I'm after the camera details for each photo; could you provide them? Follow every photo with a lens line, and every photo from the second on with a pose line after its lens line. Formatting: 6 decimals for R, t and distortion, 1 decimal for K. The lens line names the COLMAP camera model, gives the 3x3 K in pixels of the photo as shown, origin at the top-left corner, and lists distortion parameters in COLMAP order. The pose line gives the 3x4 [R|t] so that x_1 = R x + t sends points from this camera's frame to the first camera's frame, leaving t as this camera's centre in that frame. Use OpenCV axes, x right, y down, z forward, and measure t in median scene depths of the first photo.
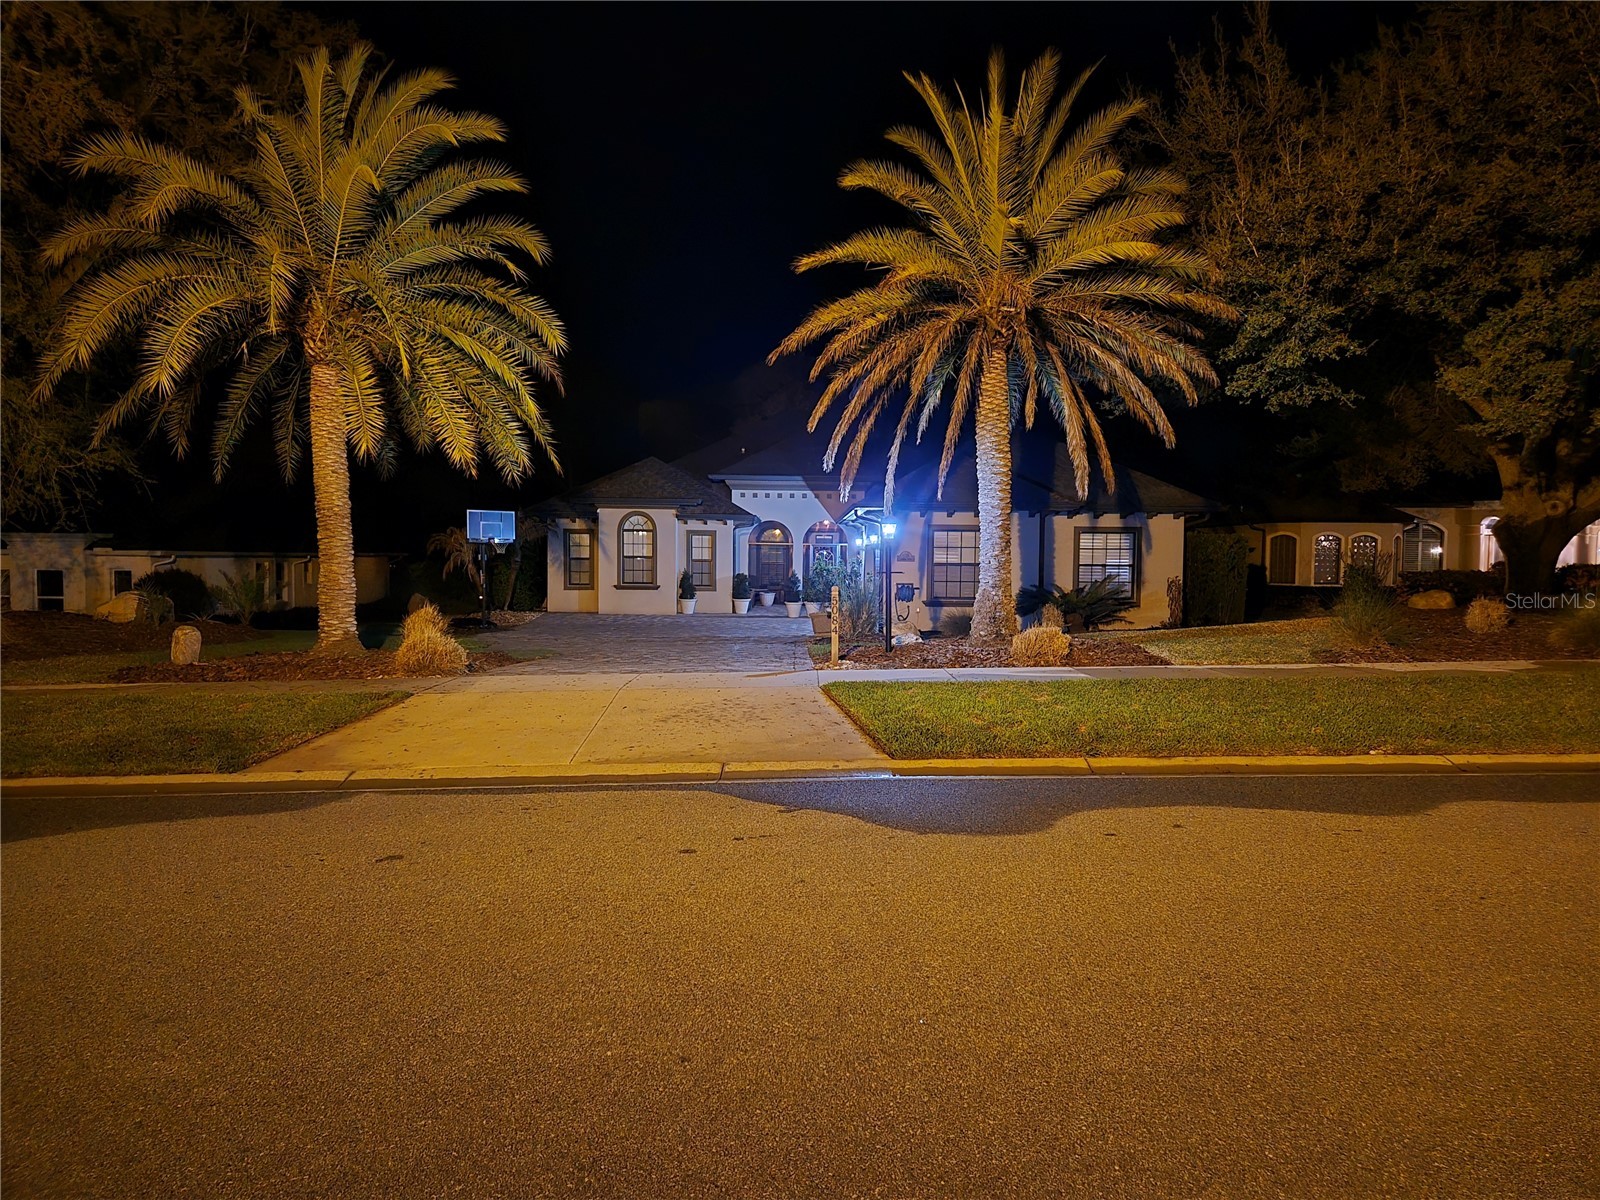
lens RADIAL K [[1051.9, 0, 800.0], [0, 1051.9, 600.0], [0, 0, 1]] dist [0.005122, 0.000812]
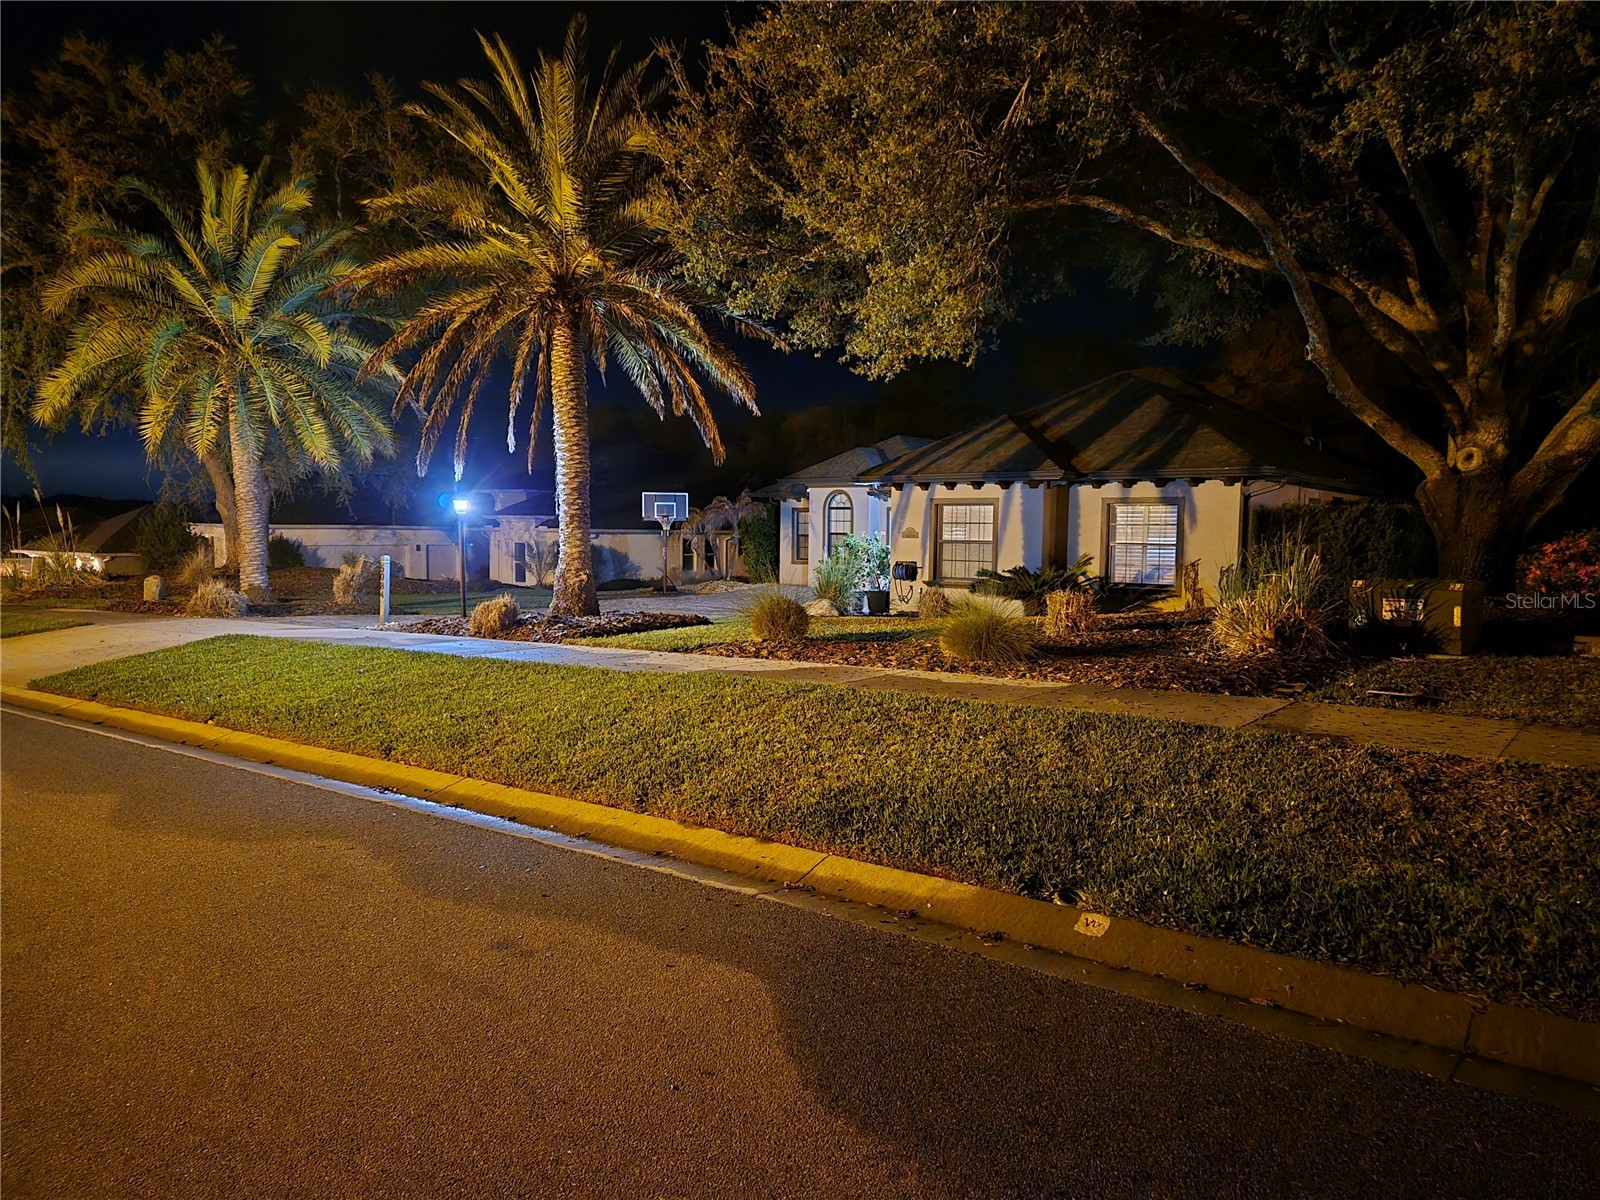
lens RADIAL K [[1051.9, 0, 800.0], [0, 1051.9, 600.0], [0, 0, 1]] dist [0.005122, 0.000812]
pose [[0.811799, 0.039264, -0.582615, 0.421820], [-0.028184, 0.999209, 0.028069, -0.004030], [0.583256, -0.006366, 0.812263, 0.132948]]
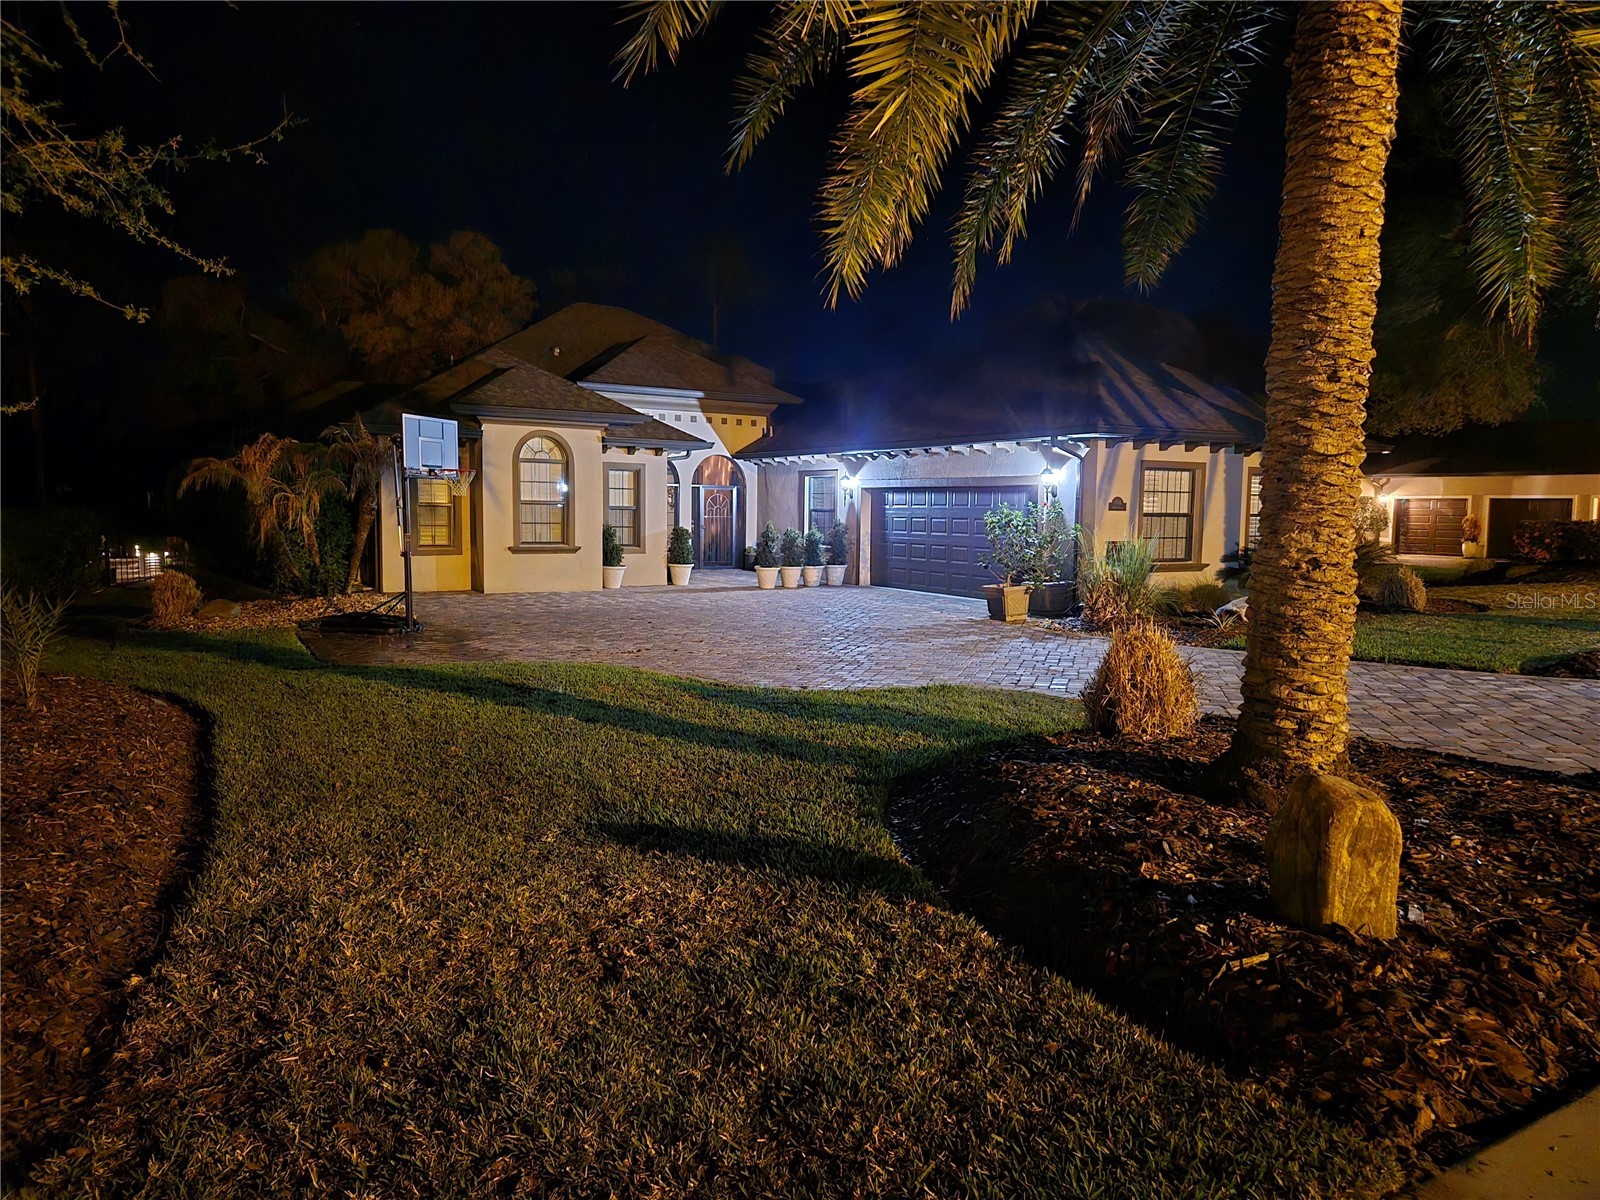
lens RADIAL K [[1051.9, 0, 800.0], [0, 1051.9, 600.0], [0, 0, 1]] dist [0.005122, 0.000812]
pose [[0.858409, -0.046200, 0.510881, -0.349601], [0.018517, 0.998078, 0.059145, -0.017175], [-0.512631, -0.041311, 0.857615, 0.371478]]
